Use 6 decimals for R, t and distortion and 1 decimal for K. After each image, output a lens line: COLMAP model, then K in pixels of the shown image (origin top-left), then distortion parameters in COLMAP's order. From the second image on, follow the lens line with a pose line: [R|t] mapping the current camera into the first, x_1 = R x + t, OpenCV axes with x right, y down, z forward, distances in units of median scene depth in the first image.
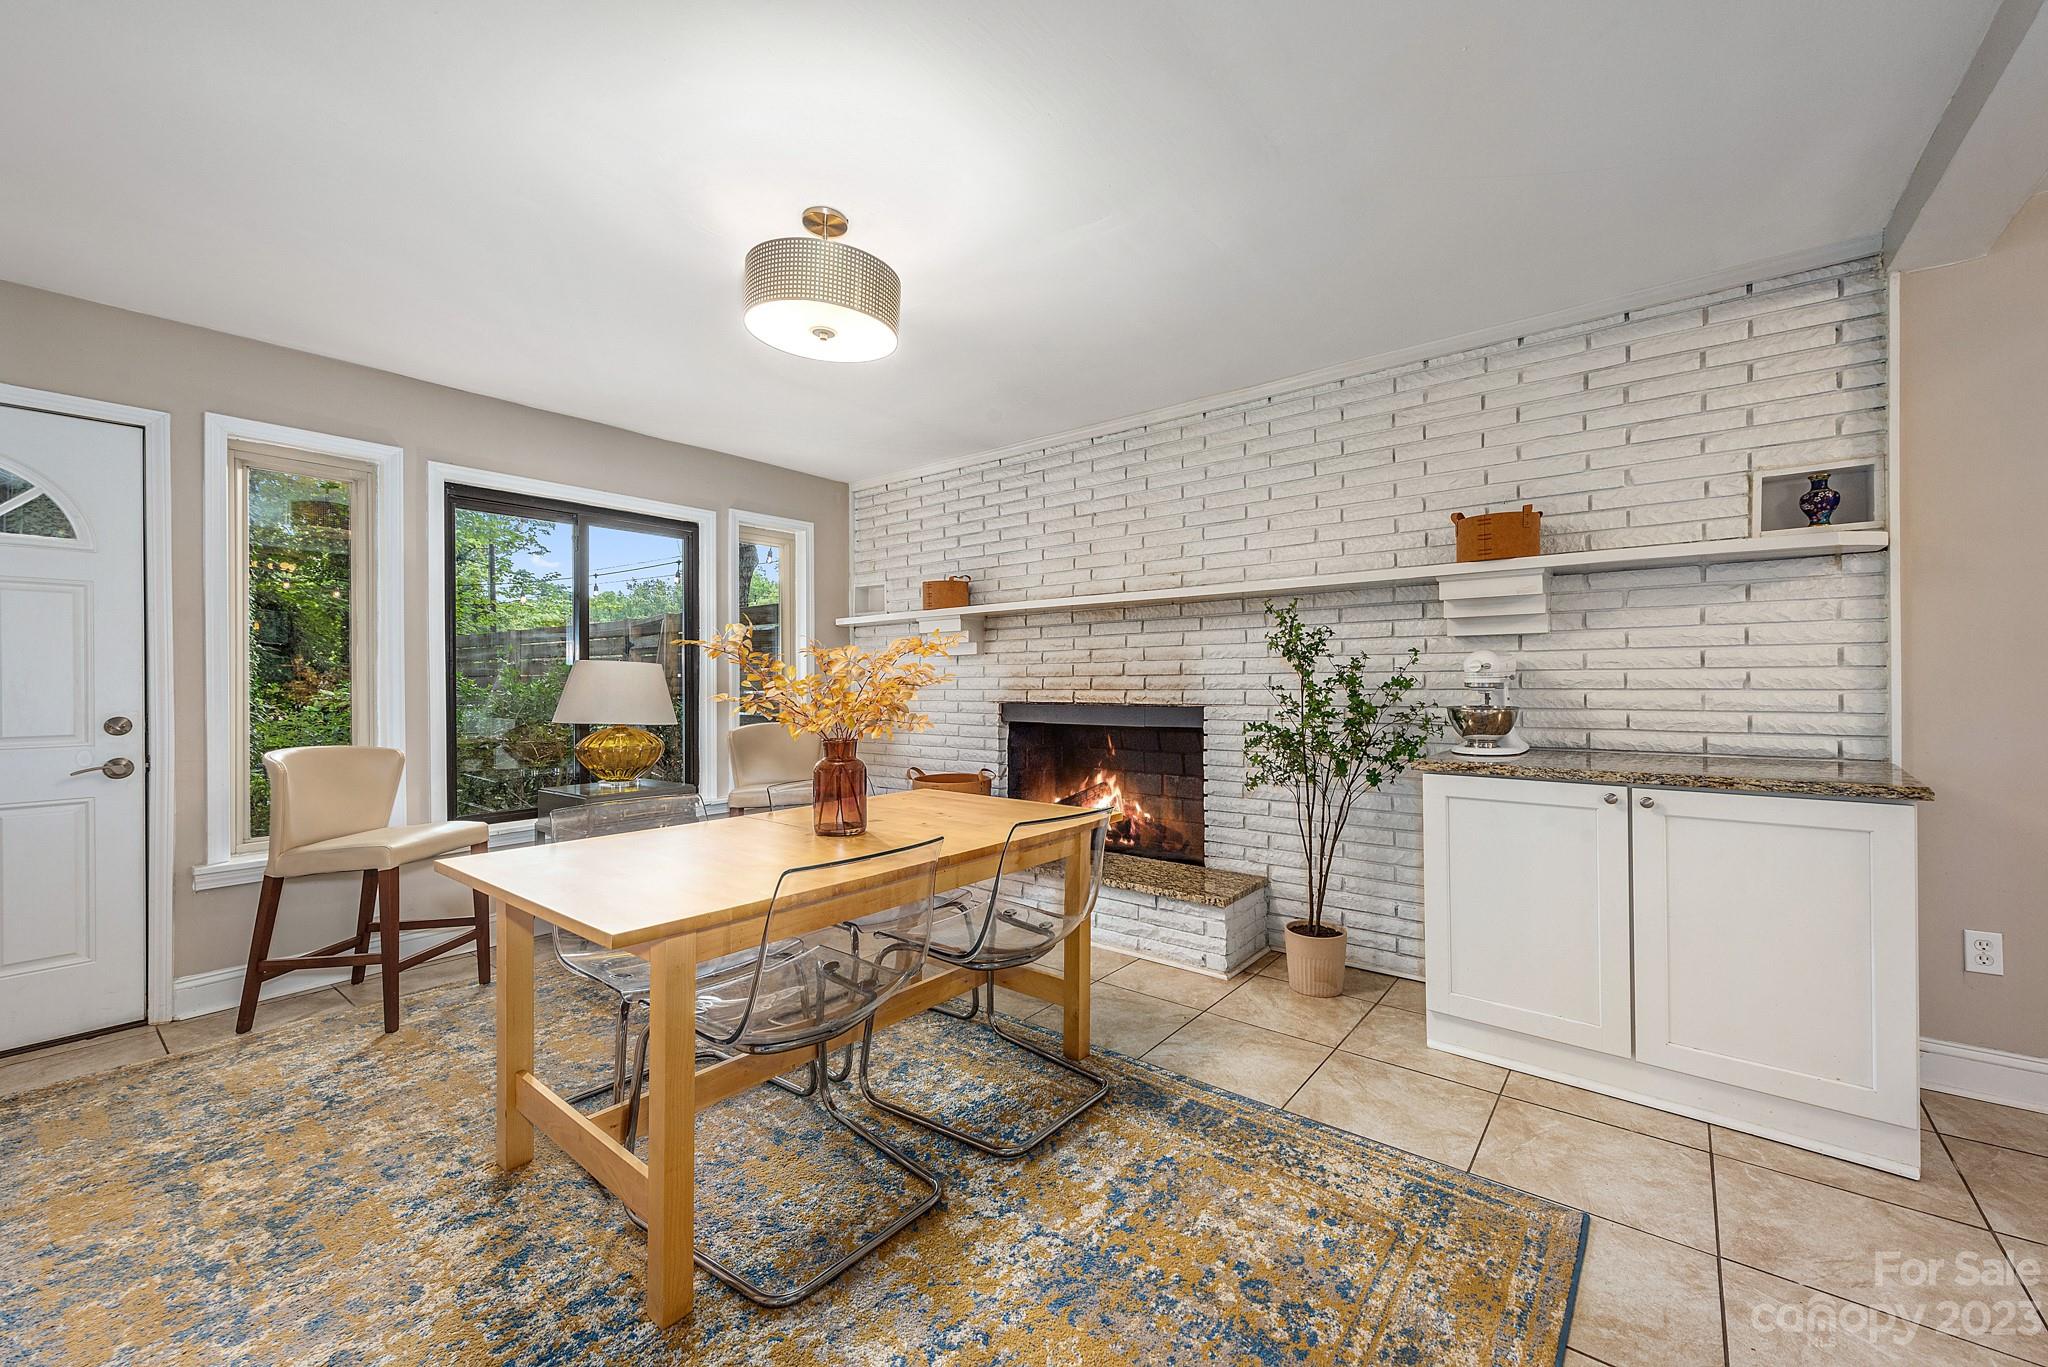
lens RADIAL K [[795.6, 0, 1031.1], [0, 795.6, 683.2], [0, 0, 1]] dist [0.003052, -0.000268]
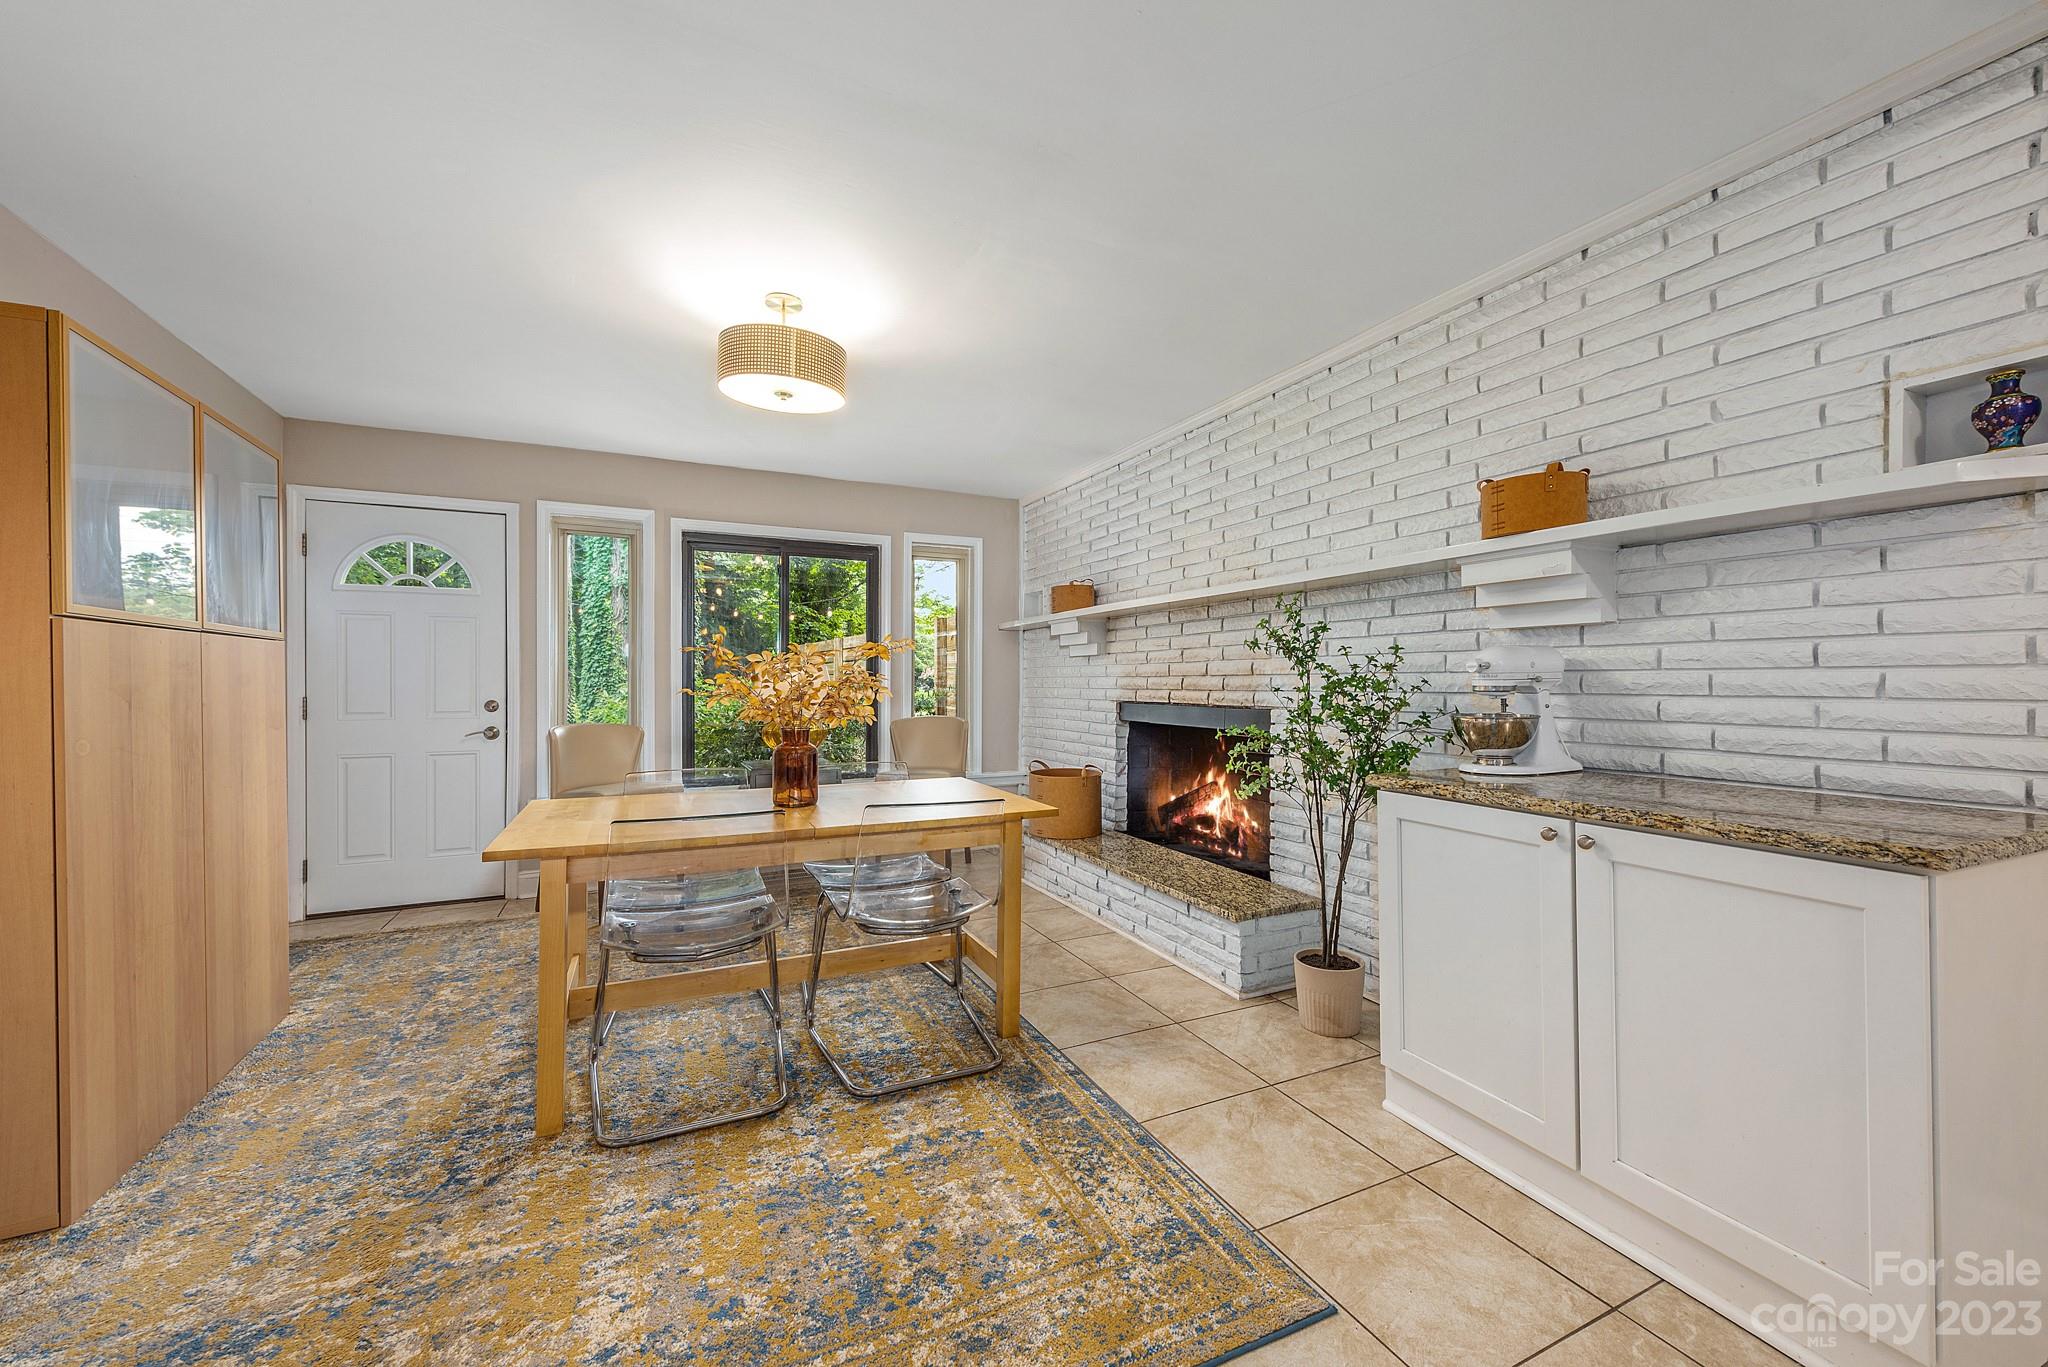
lens RADIAL K [[788.4, 0, 1030.4], [0, 788.4, 682.2], [0, 0, 1]] dist [0.003060, -0.000565]
pose [[0.901373, 0.006287, -0.432998, 0.490034], [-0.006088, 0.999980, 0.001845, -0.002913], [0.433001, 0.000973, 0.901393, 0.060409]]
